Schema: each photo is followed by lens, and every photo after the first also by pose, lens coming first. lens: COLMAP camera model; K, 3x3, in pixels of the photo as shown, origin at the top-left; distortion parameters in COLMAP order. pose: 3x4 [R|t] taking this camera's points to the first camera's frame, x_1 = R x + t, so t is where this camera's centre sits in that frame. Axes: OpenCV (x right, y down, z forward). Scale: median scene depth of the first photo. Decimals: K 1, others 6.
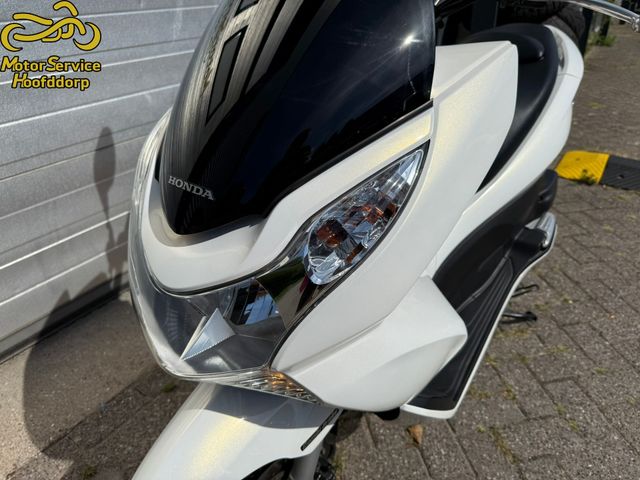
lens RADIAL K [[466.1, 0, 317.8], [0, 466.1, 238.4], [0, 0, 1]] dist [-0.009081, -0.009068]
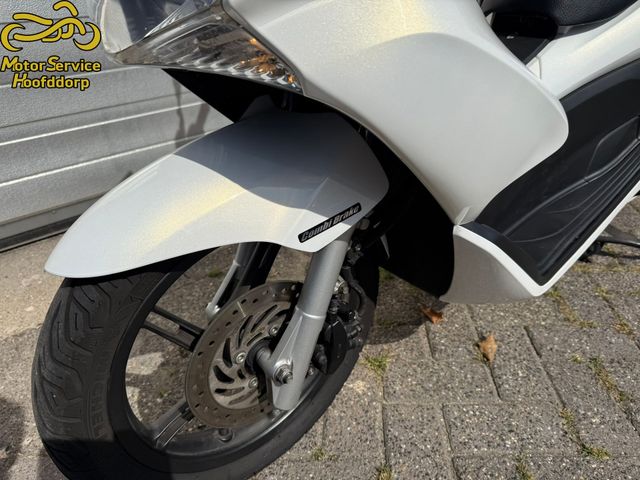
lens RADIAL K [[466.1, 0, 322.0], [0, 466.1, 242.8], [0, 0, 1]] dist [-0.009081, -0.009068]
pose [[0.971480, 0.104600, -0.212802, 0.087716], [-0.102954, 0.994508, 0.018834, 0.253253], [0.213603, 0.003612, 0.976914, 0.171477]]
